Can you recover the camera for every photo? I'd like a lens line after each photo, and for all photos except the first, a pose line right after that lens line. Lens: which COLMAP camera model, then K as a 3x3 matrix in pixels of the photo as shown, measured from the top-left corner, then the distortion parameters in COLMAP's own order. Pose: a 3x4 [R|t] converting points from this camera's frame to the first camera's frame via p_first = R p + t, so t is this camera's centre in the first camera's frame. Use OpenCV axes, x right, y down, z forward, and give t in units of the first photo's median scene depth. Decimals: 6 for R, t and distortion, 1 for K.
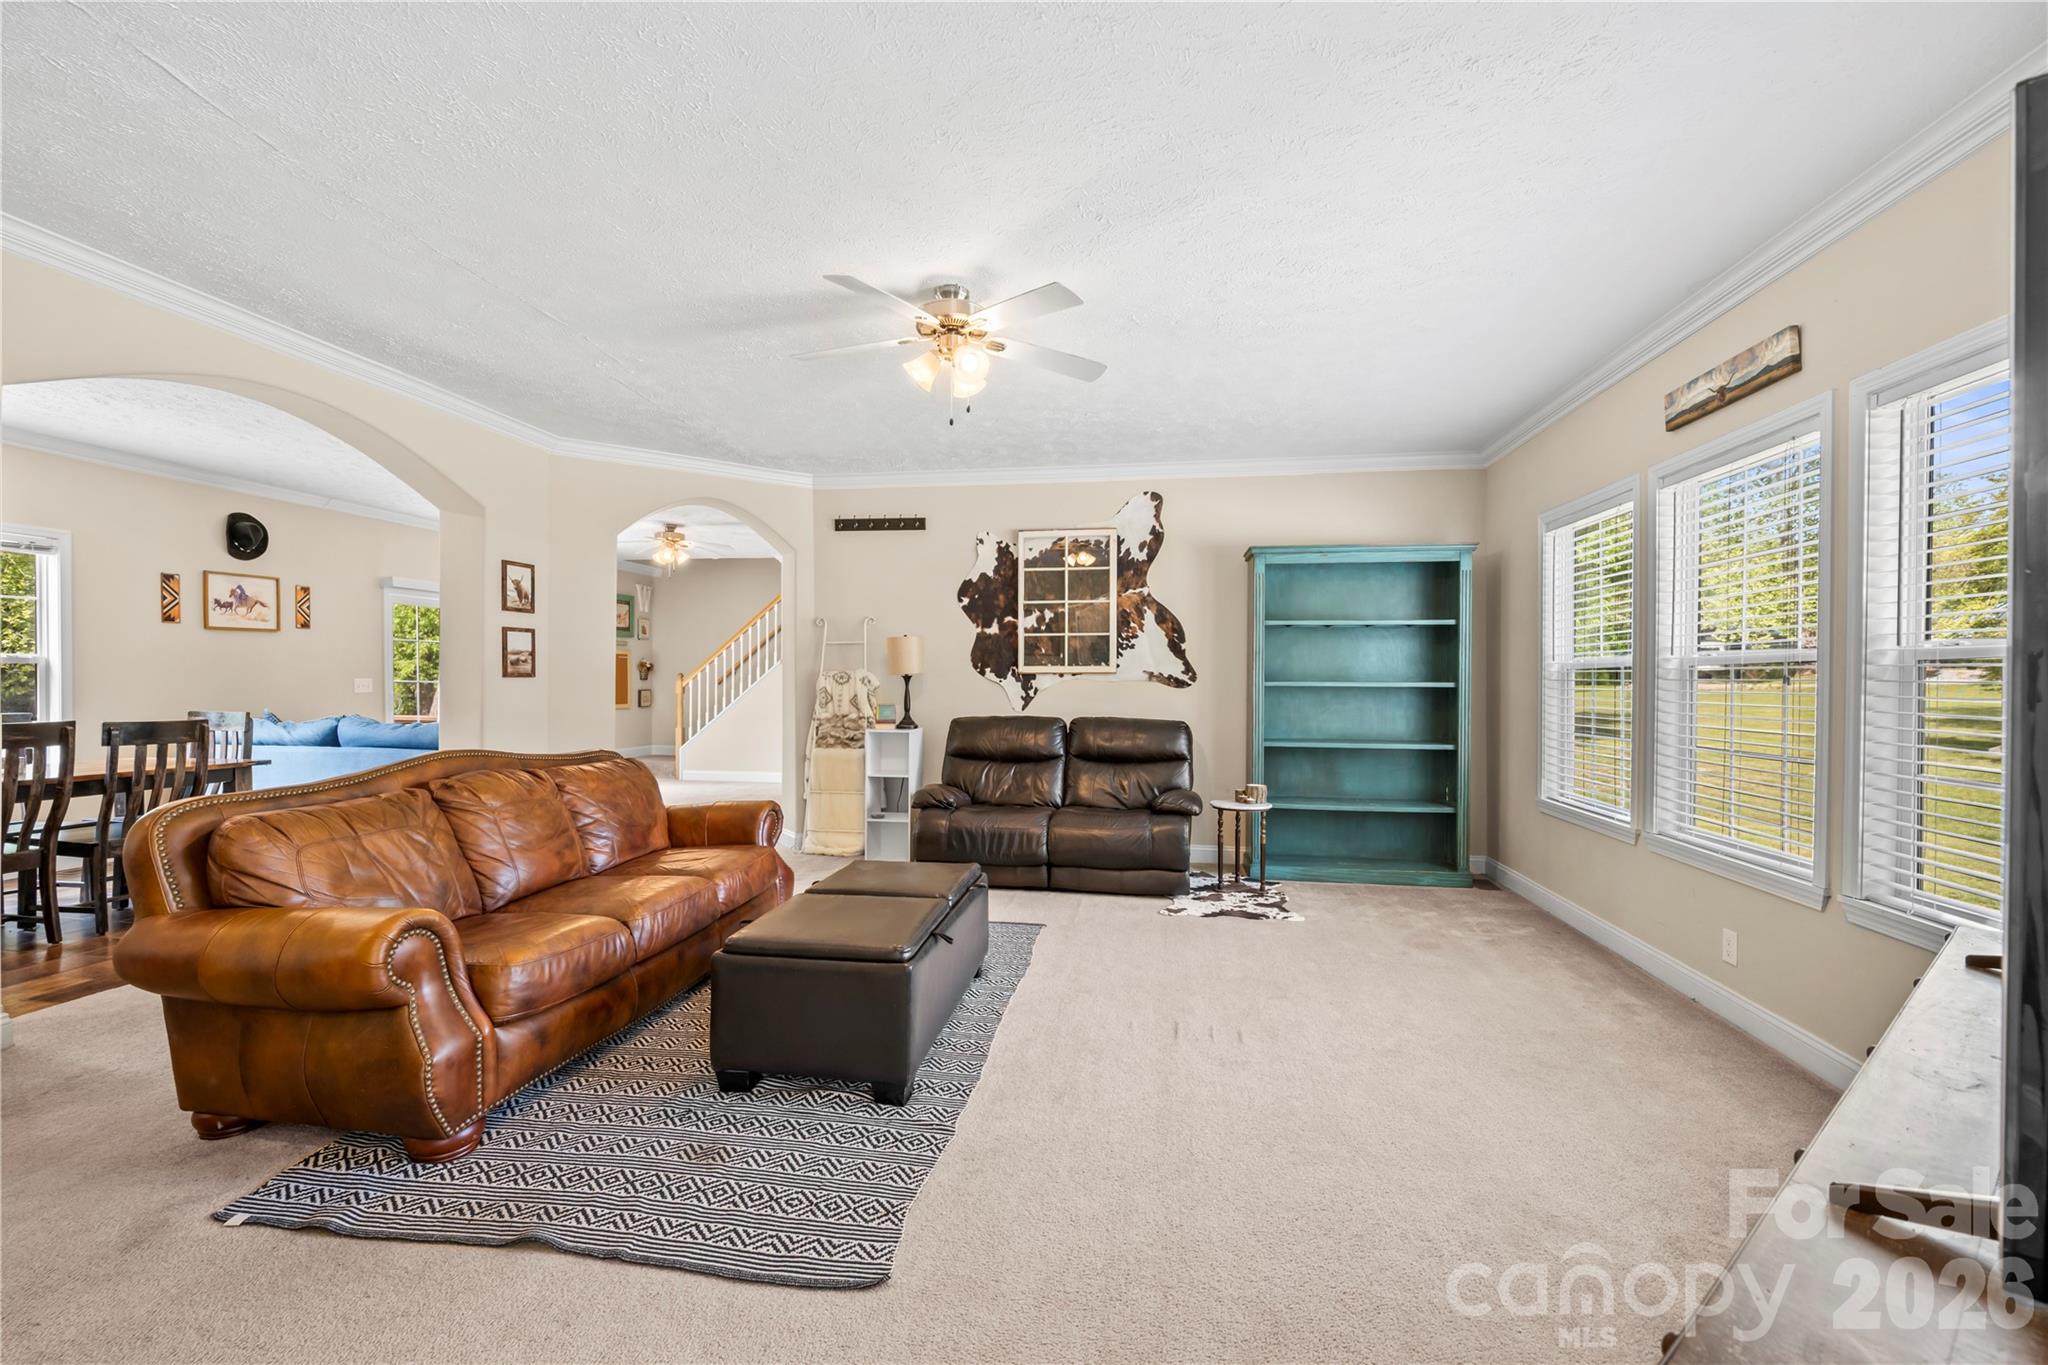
lens RADIAL K [[847.9, 0, 1024.0], [0, 847.9, 682.5], [0, 0, 1]] dist [-0.001469, -0.000030]
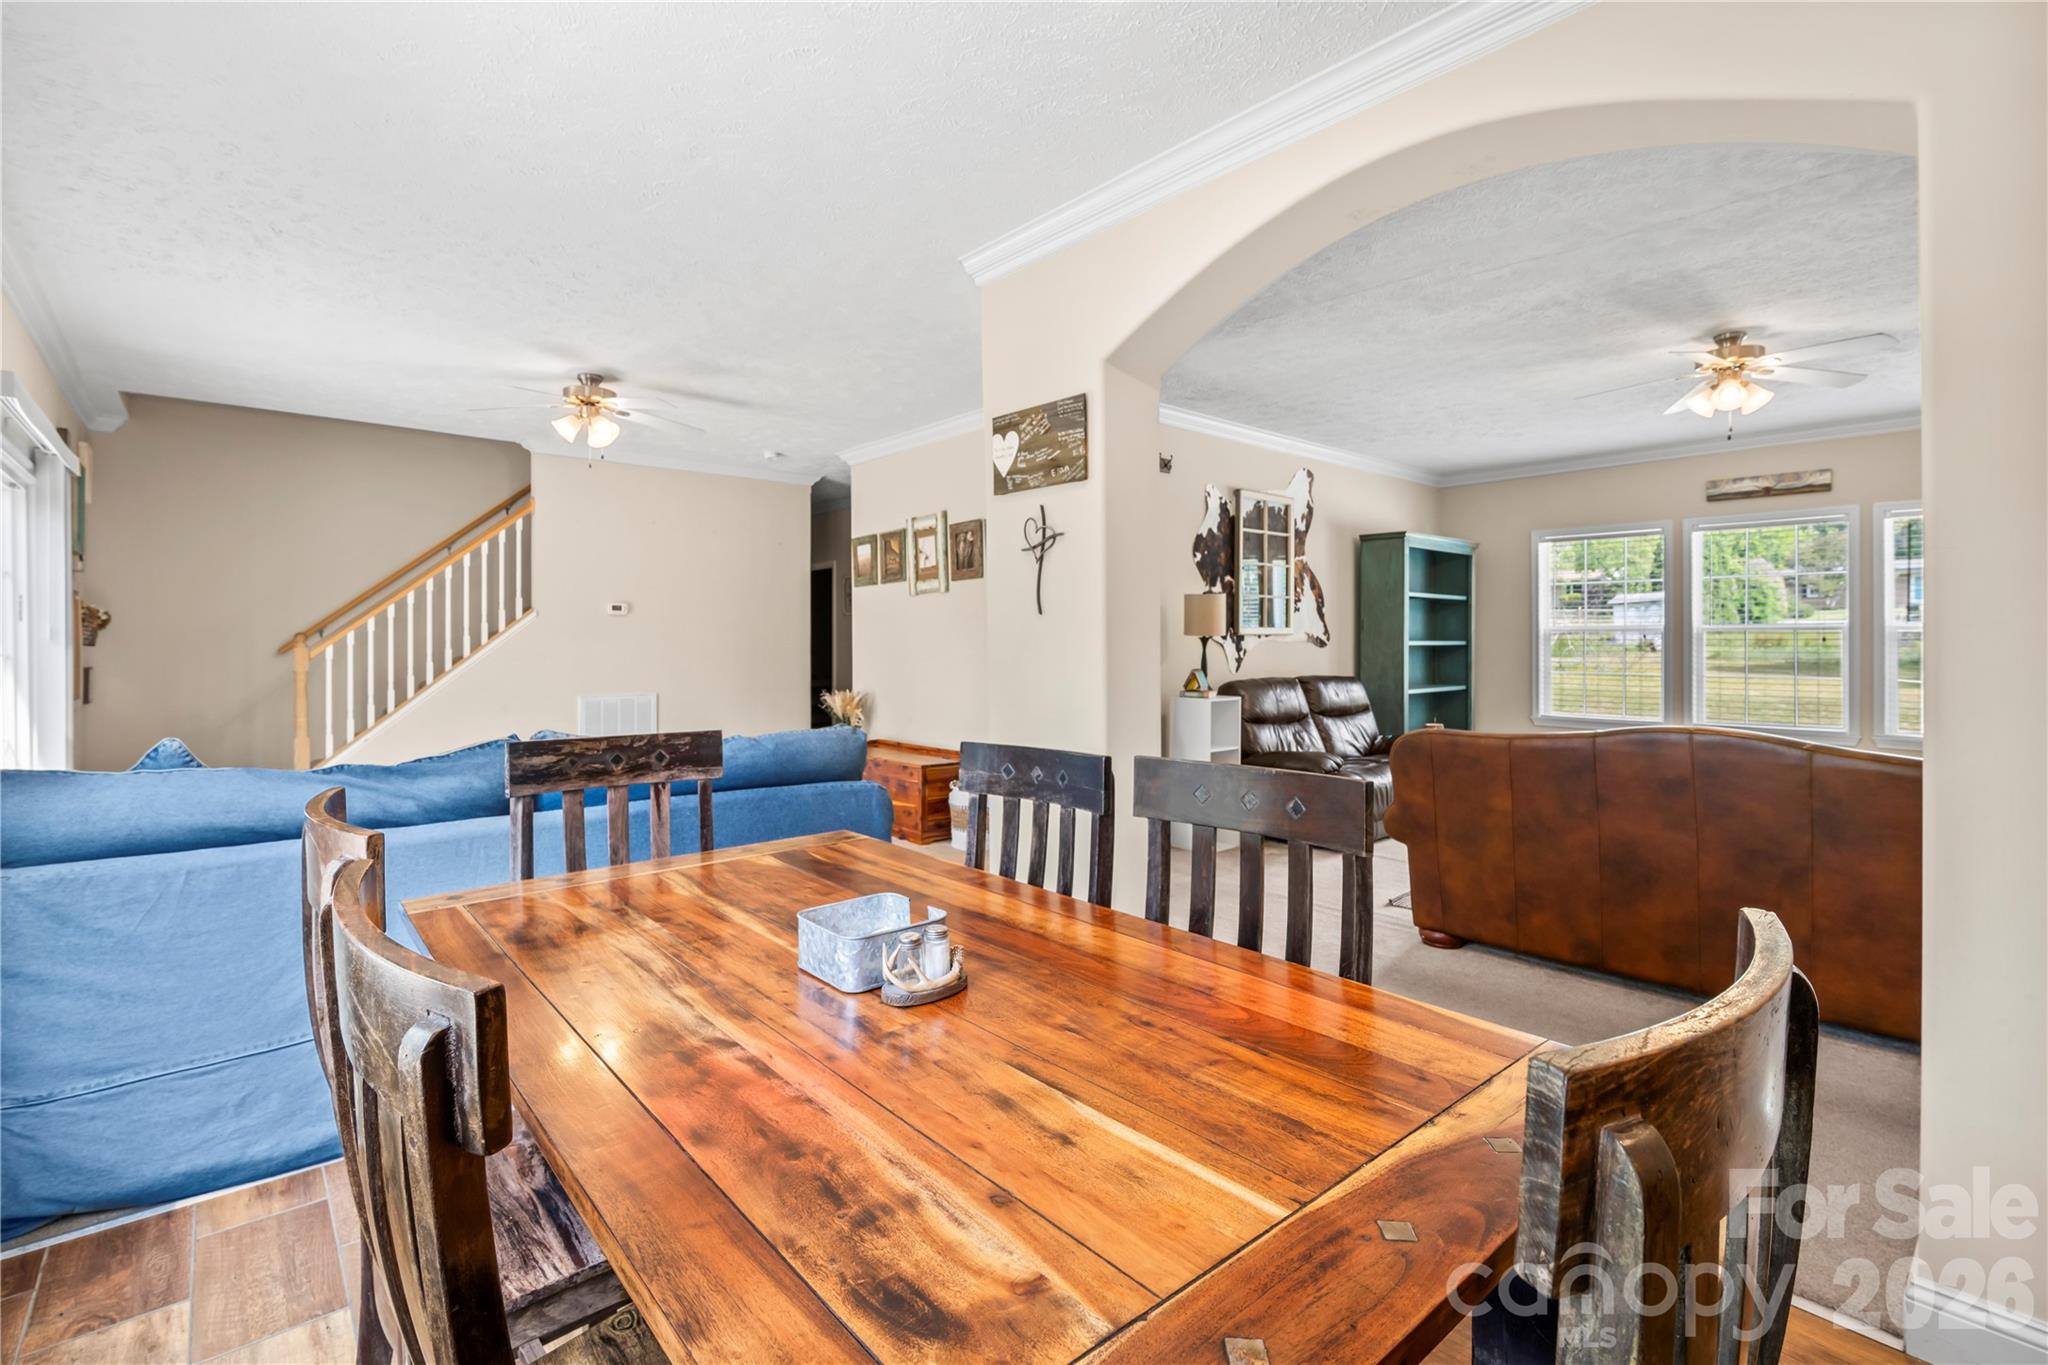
lens RADIAL K [[929.9, 0, 1033.3], [0, 929.9, 643.6], [0, 0, 1]] dist [-0.000553, -0.000260]
pose [[0.631803, -0.008941, 0.775077, -0.989837], [0.006991, 0.999959, 0.005836, -0.008362], [-0.775097, 0.001732, 0.631840, 0.505175]]
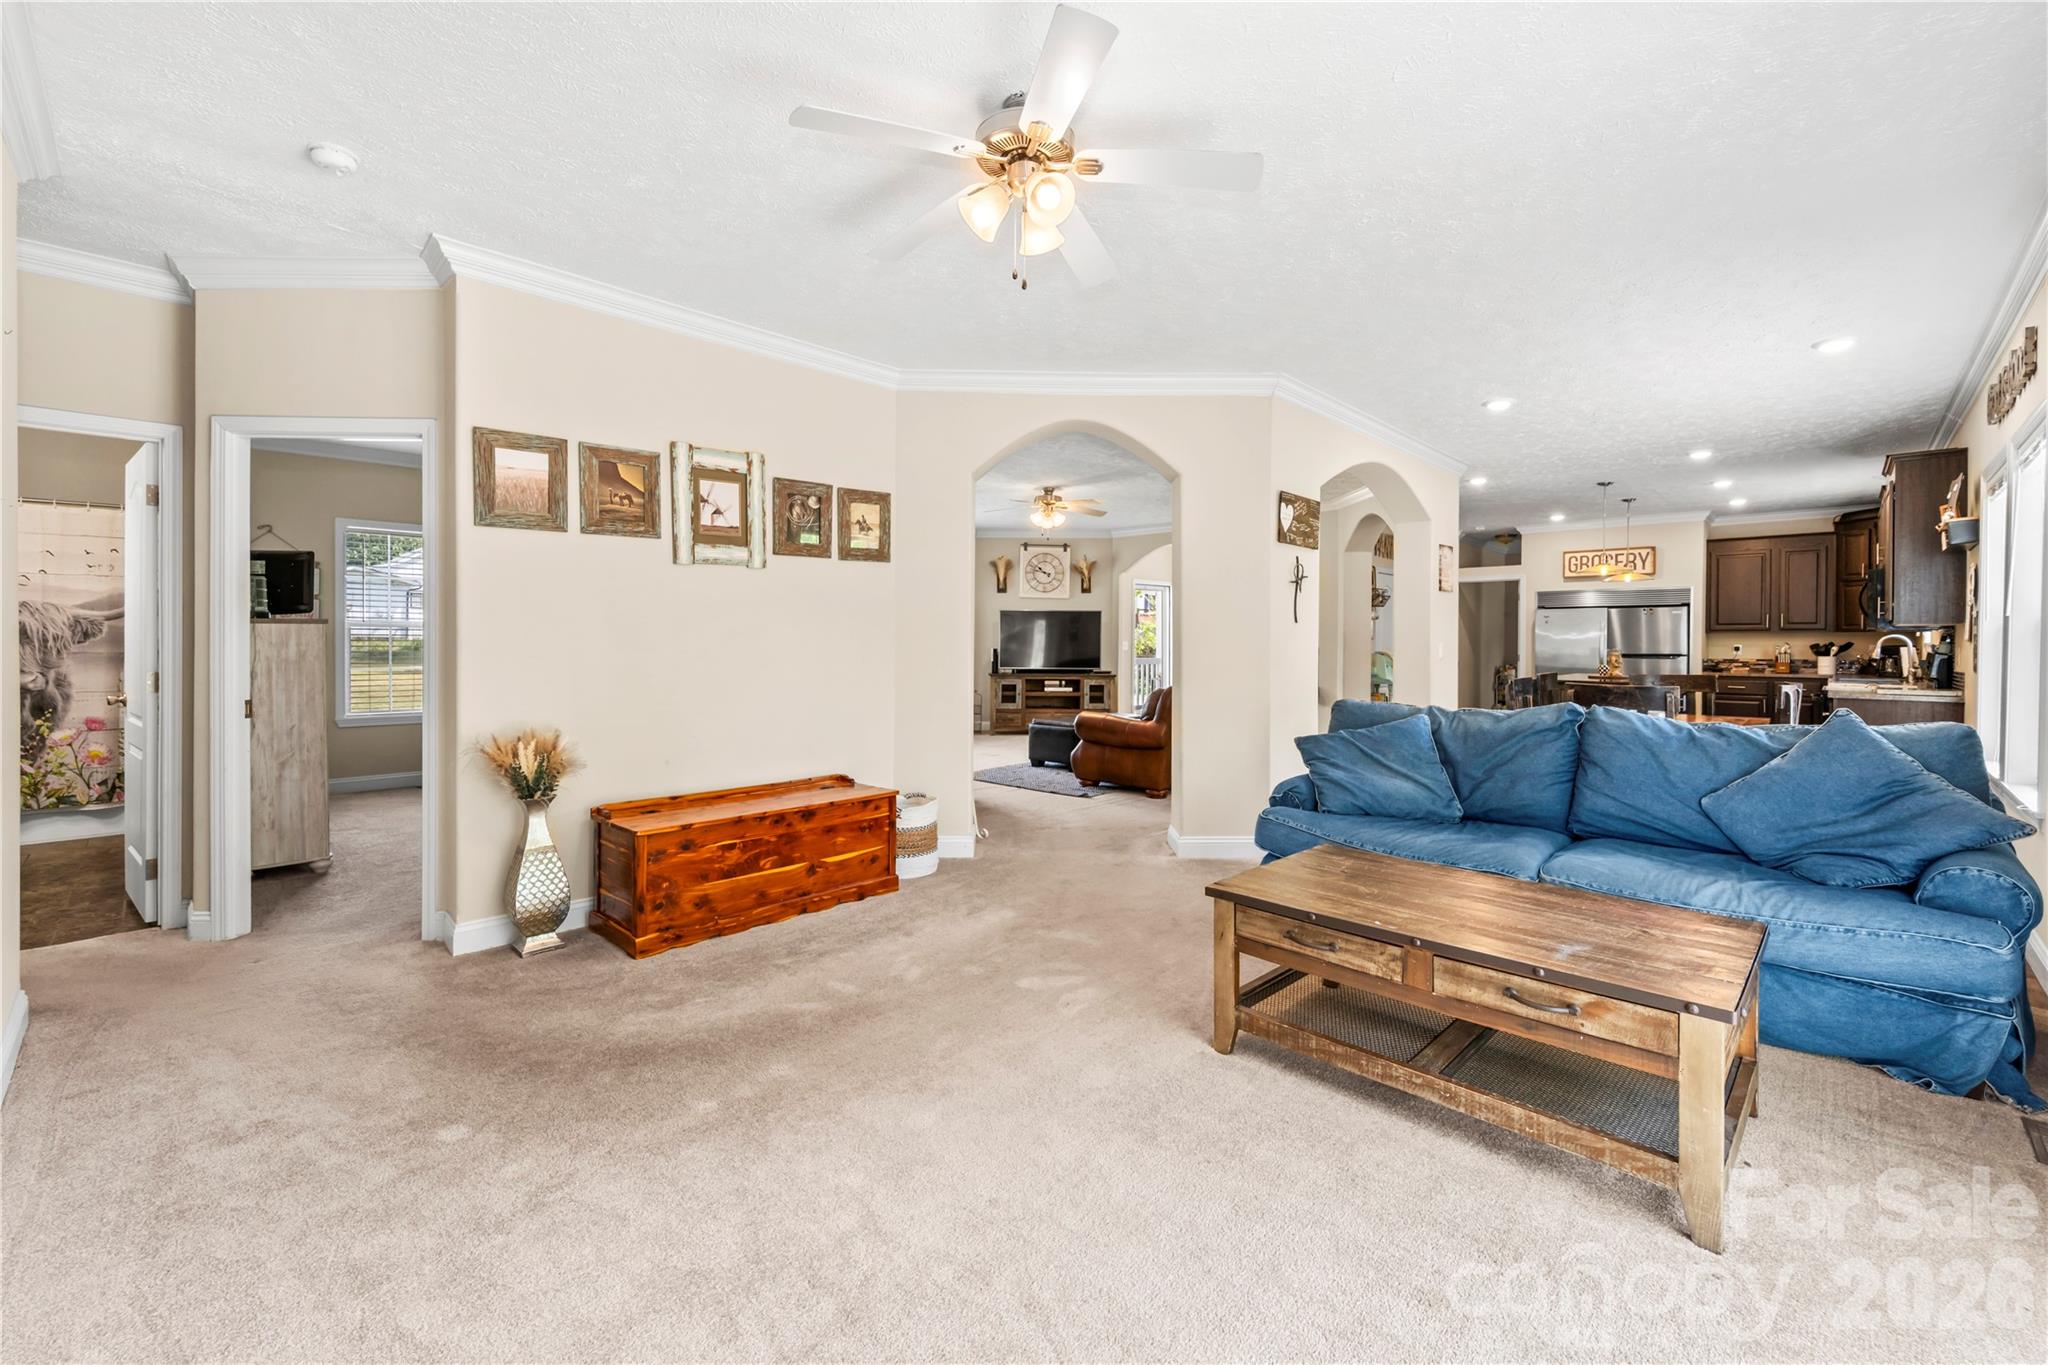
lens RADIAL K [[829.1, 0, 1030.4], [0, 829.1, 653.5], [0, 0, 1]] dist [0.000267, 0.000170]
pose [[-0.823090, -0.017533, 0.567640, -0.803360], [-0.007391, 0.999769, 0.020164, -0.006284], [-0.567863, 0.012402, -0.823030, 1.689756]]
